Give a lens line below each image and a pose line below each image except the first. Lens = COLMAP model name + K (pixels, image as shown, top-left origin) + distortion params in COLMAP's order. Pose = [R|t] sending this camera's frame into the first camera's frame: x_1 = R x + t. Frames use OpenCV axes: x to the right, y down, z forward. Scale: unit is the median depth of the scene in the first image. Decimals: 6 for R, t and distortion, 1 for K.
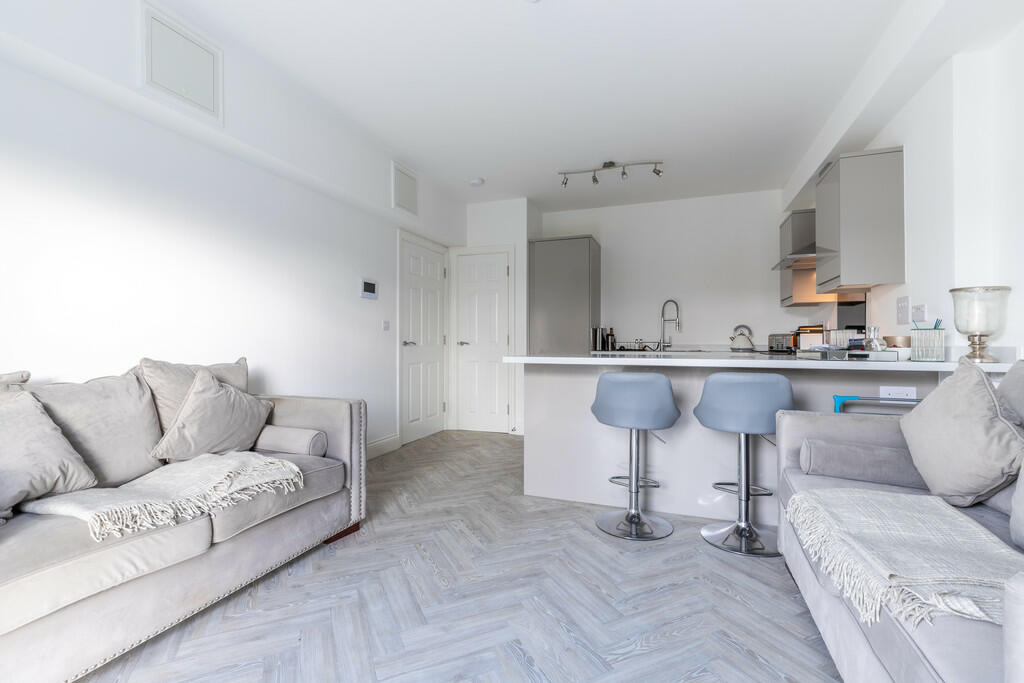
lens RADIAL K [[461.5, 0, 512.0], [0, 461.5, 341.5], [0, 0, 1]] dist [0.016391, -0.000150]
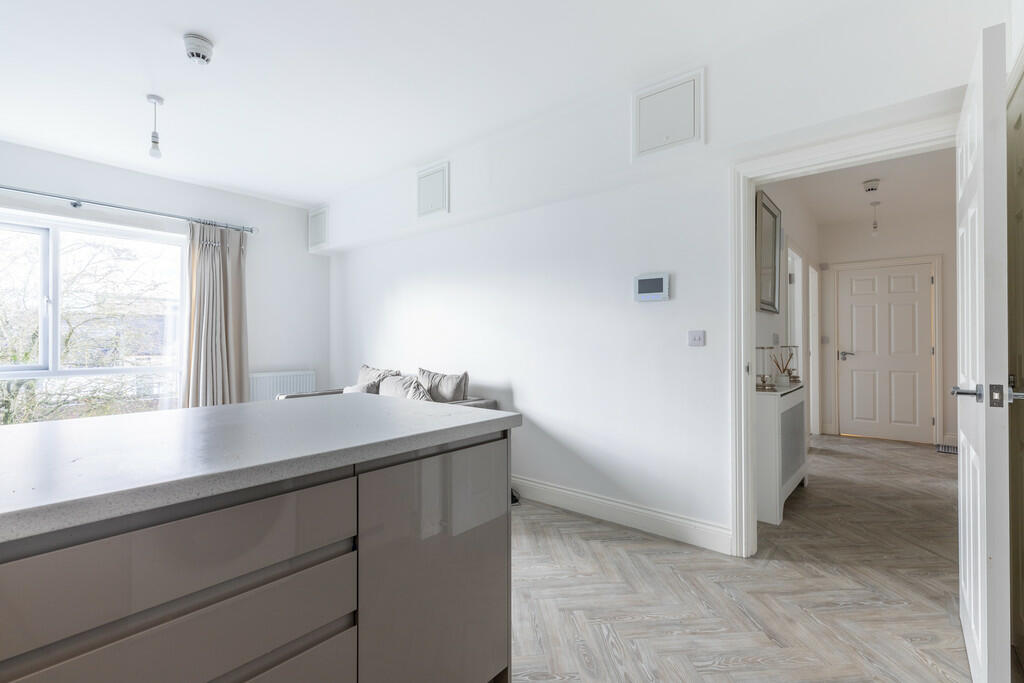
lens RADIAL K [[461.5, 0, 512.0], [0, 461.5, 341.5], [0, 0, 1]] dist [0.016391, -0.000150]
pose [[-0.346131, -0.004008, -0.938178, 0.440493], [0.004302, 0.999974, -0.005859, -0.031983], [0.938176, -0.006064, -0.346105, 1.104427]]
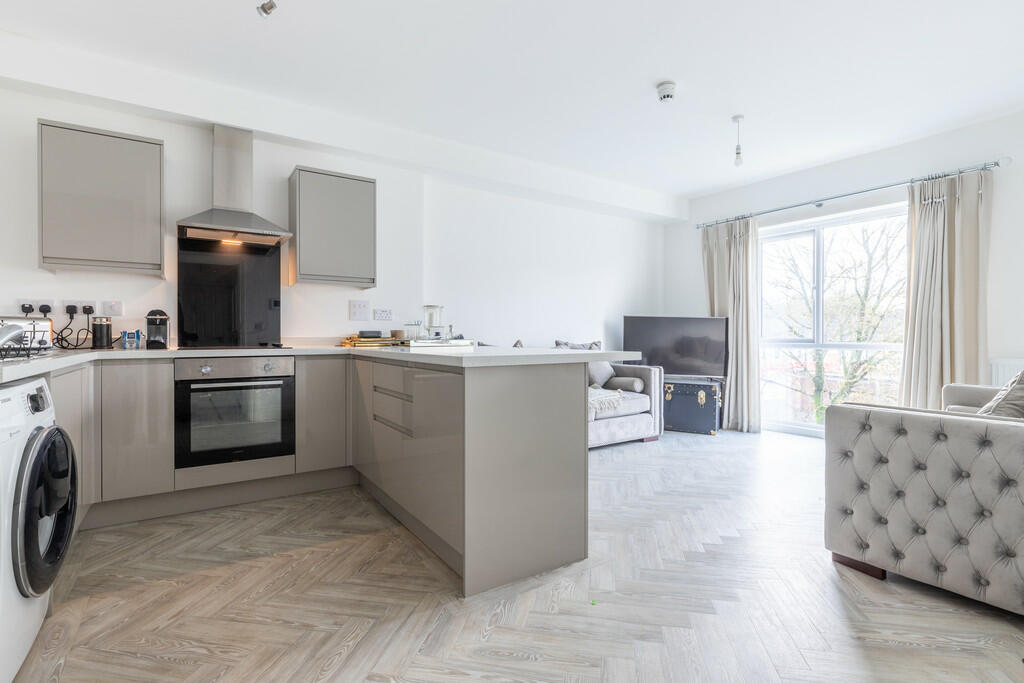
lens RADIAL K [[482.5, 0, 512.0], [0, 482.5, 341.5], [0, 0, 1]] dist [-0.001009, 0.000051]
pose [[-0.807288, -0.014823, 0.589972, -0.243351], [-0.008811, 0.999876, 0.013066, 0.003884], [-0.590092, 0.005350, -0.807318, 1.335945]]
